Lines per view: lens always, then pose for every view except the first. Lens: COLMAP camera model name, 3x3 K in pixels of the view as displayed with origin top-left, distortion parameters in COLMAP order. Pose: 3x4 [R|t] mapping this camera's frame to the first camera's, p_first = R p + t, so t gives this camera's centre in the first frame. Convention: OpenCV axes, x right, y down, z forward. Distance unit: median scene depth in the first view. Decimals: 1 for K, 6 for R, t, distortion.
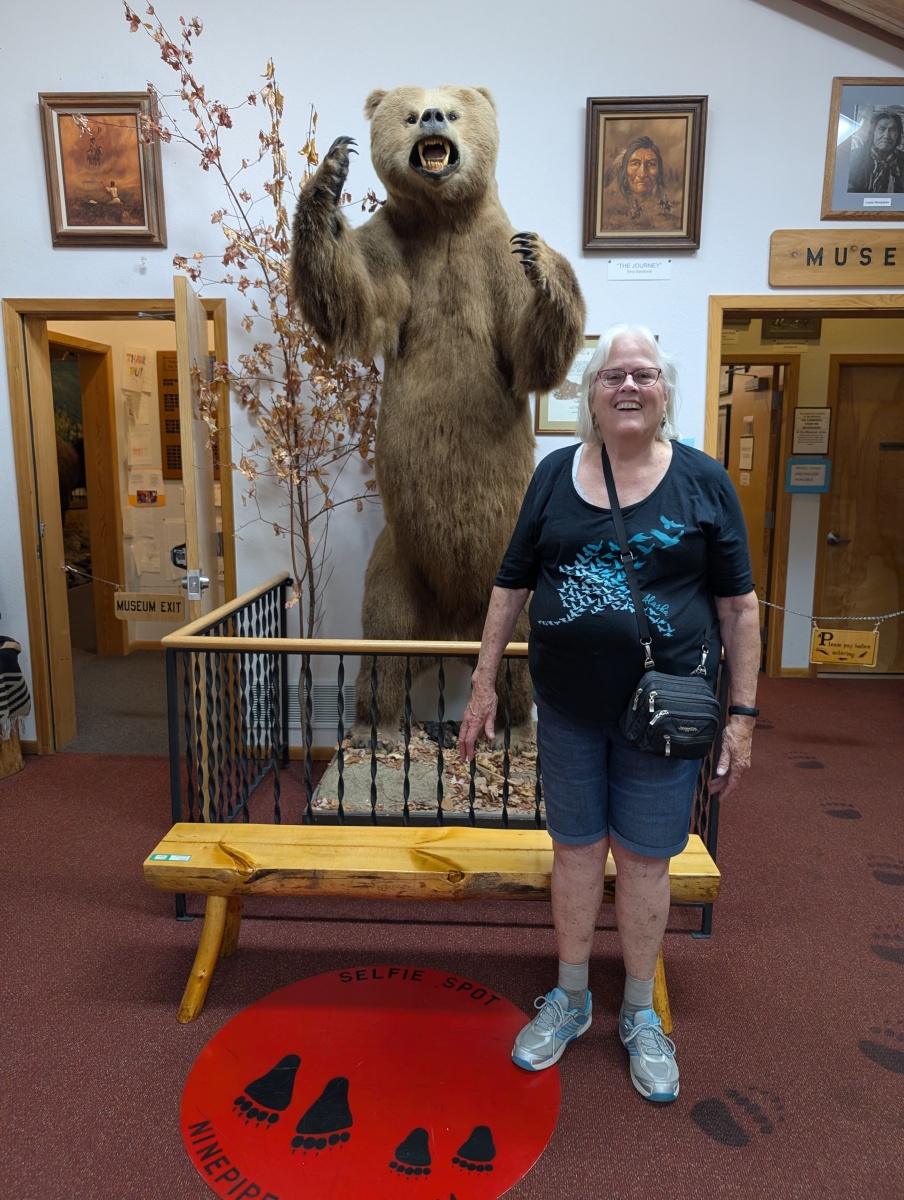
lens RADIAL K [[794.5, 0, 452.0], [0, 794.5, 600.0], [0, 0, 1]] dist [0.011583, 0.001618]
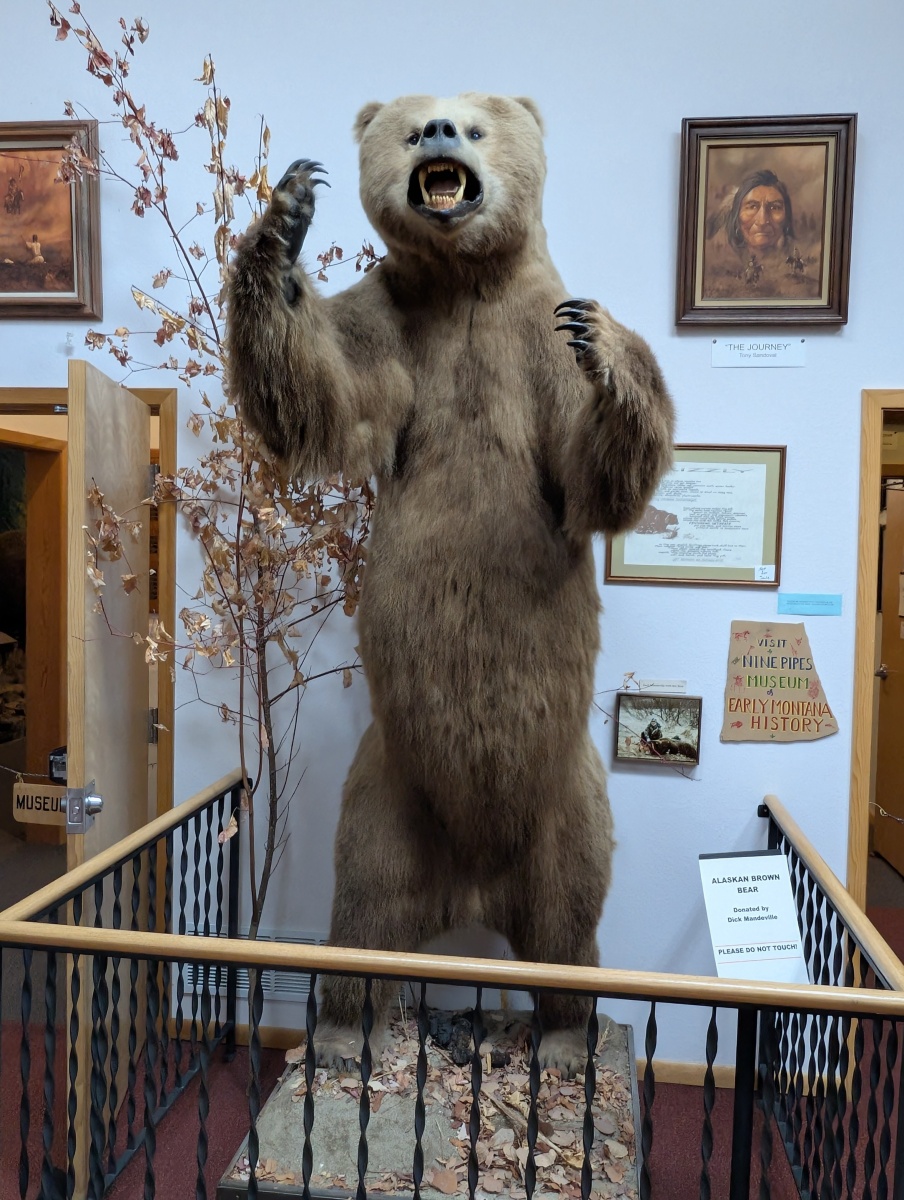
lens RADIAL K [[854.4, 0, 499.0], [0, 854.4, 597.5], [0, 0, 1]] dist [0.018060, -0.004345]
pose [[0.997836, 0.021994, -0.061967, 0.067131], [-0.028335, 0.994239, -0.103377, -0.130888], [0.059336, 0.104909, 0.992710, 0.295060]]
